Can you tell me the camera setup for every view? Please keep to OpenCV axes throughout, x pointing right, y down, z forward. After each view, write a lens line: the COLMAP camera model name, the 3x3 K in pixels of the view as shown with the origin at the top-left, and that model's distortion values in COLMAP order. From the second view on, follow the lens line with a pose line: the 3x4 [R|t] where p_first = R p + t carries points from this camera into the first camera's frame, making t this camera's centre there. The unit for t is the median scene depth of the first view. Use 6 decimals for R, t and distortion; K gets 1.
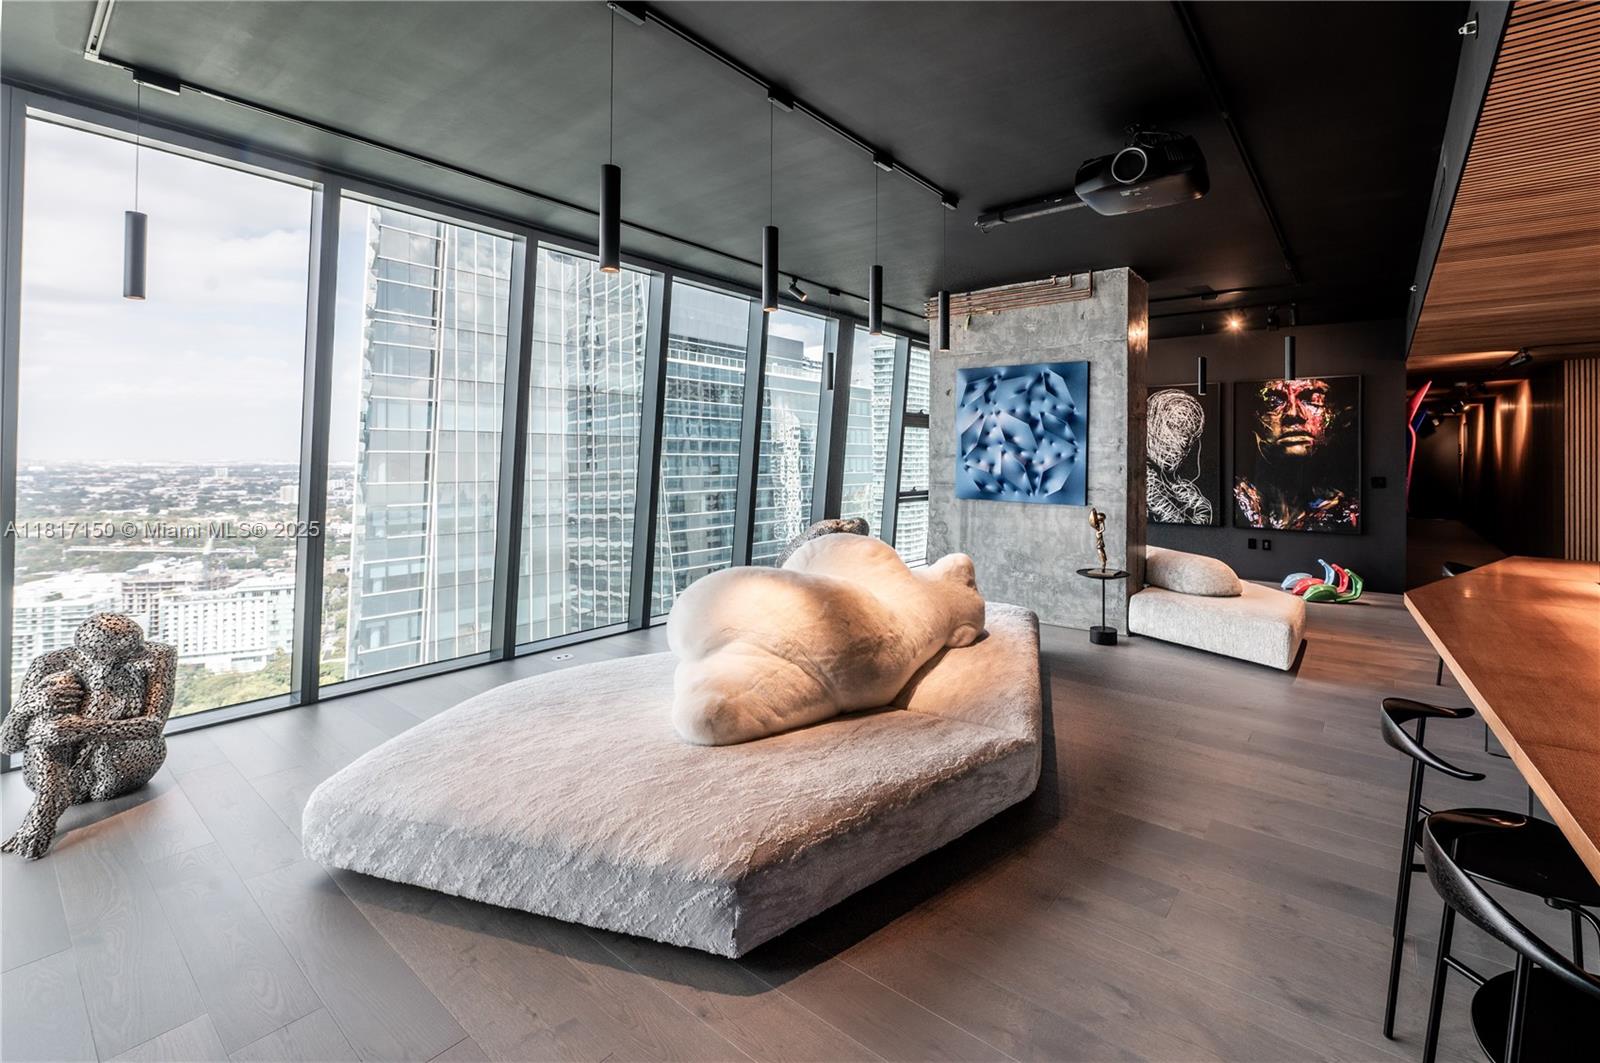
lens RADIAL K [[658.9, 0, 792.2], [0, 658.9, 455.3], [0, 0, 1]] dist [-0.002810, -0.001042]
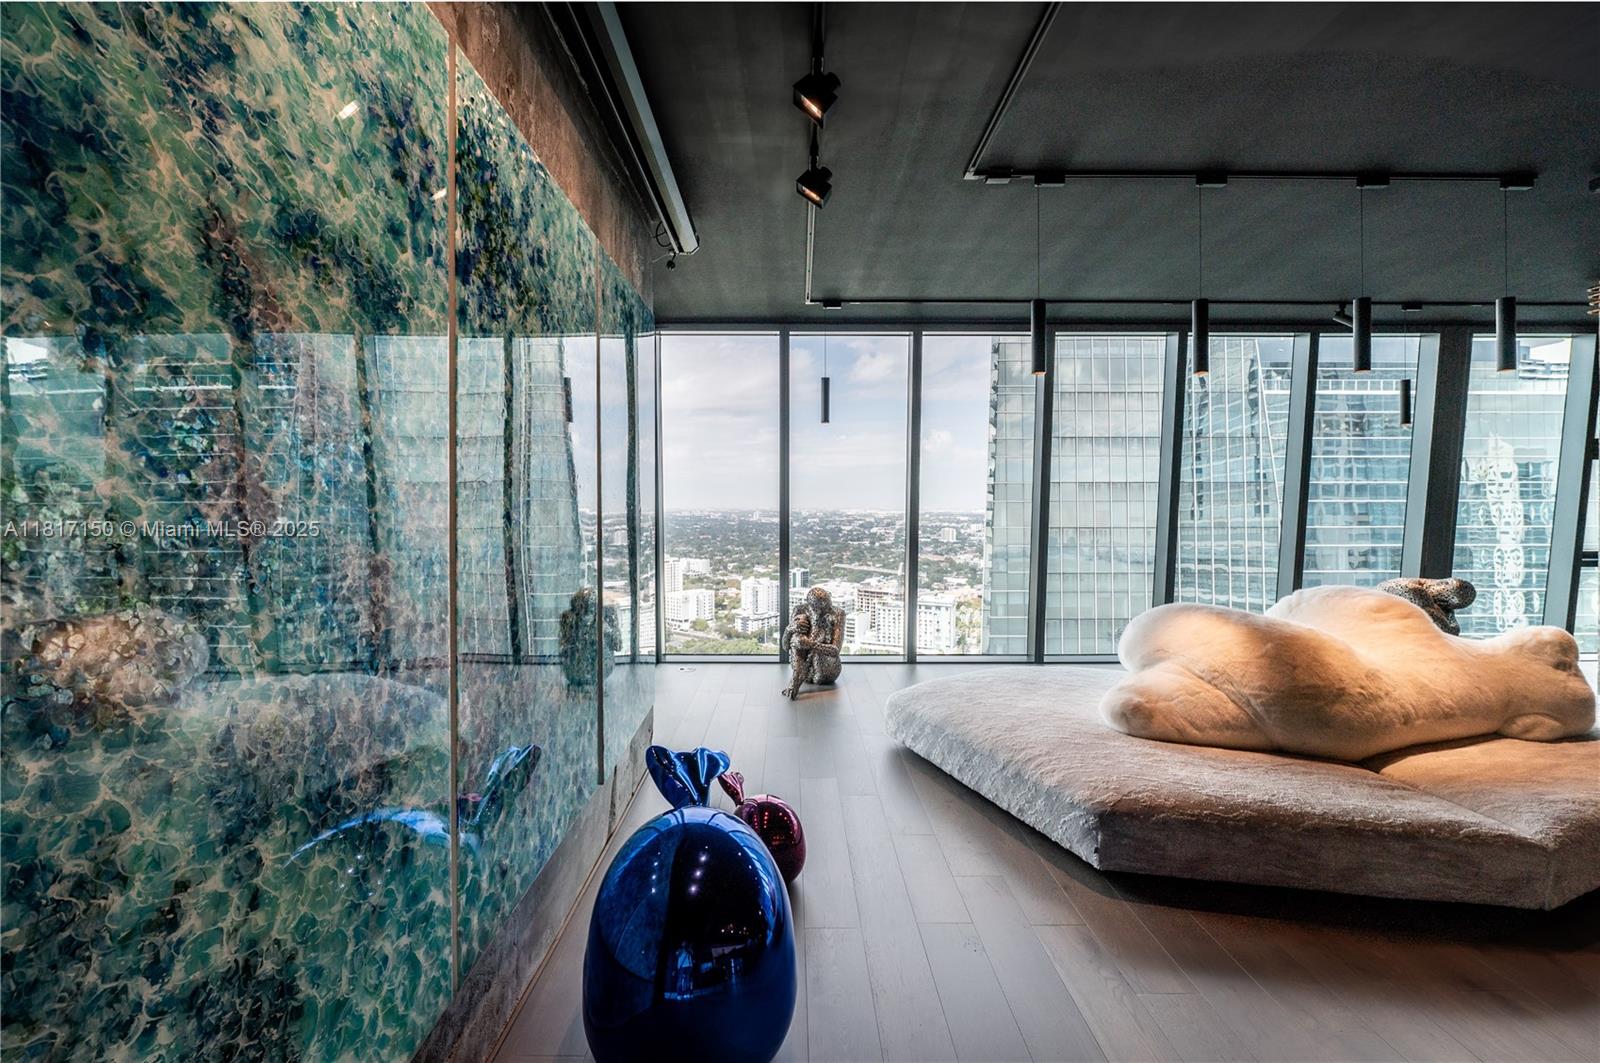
lens RADIAL K [[658.9, 0, 808.3], [0, 658.9, 517.8], [0, 0, 1]] dist [-0.002810, -0.001042]
pose [[0.632890, 0.009753, -0.774181, 0.421028], [0.007077, 0.999806, 0.018381, 0.000458], [0.774210, -0.017112, 0.632698, -0.235143]]
